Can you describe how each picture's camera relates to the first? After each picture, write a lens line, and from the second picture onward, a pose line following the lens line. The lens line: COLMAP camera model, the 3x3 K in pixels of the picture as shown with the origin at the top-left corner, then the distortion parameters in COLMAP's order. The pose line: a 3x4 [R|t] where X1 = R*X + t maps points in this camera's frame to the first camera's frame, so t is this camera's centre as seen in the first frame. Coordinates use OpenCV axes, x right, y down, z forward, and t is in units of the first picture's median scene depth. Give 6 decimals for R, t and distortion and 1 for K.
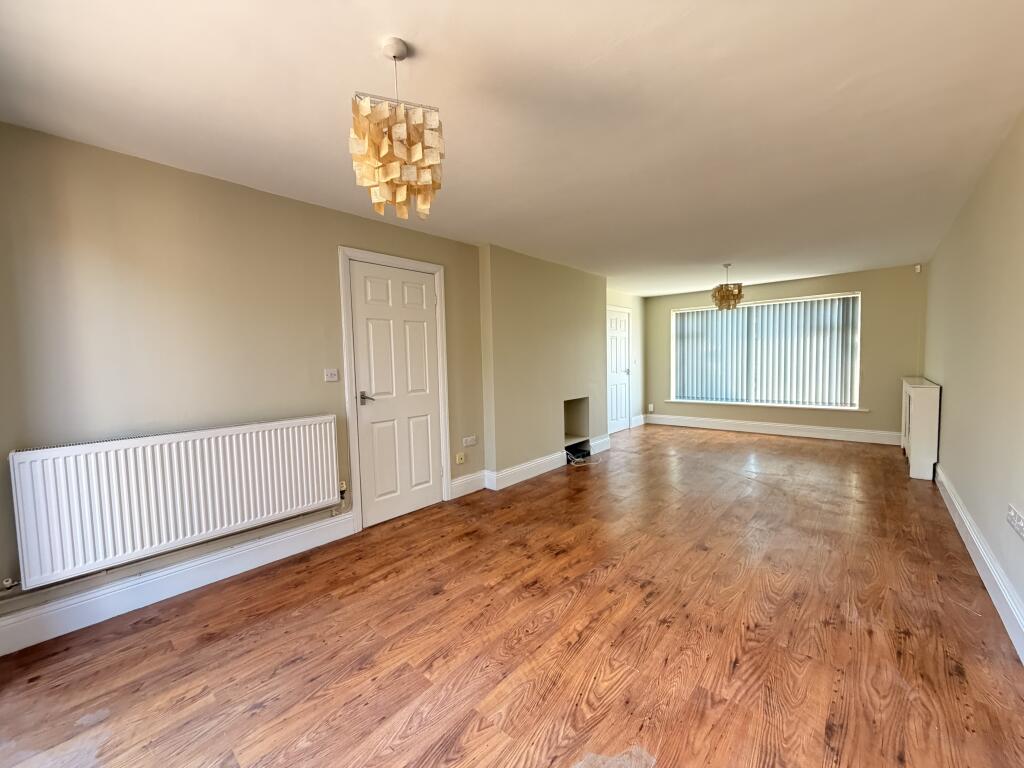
lens RADIAL K [[407.5, 0, 509.0], [0, 407.5, 384.2], [0, 0, 1]] dist [-0.000485, 0.000093]
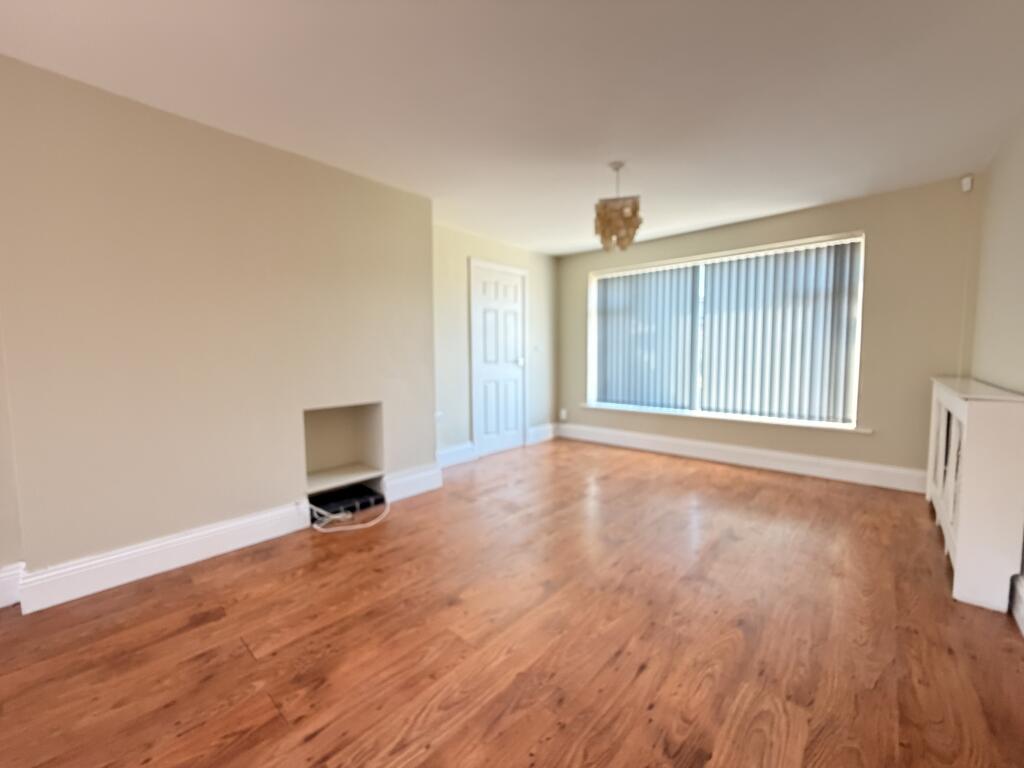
lens RADIAL K [[413.8, 0, 512.0], [0, 413.8, 384.0], [0, 0, 1]] dist [0.000227, 0.000049]
pose [[0.999854, 0.016814, -0.002900, 0.357077], [-0.016774, 0.999770, 0.013328, -0.004460], [0.003123, -0.013277, 0.999907, 0.393389]]
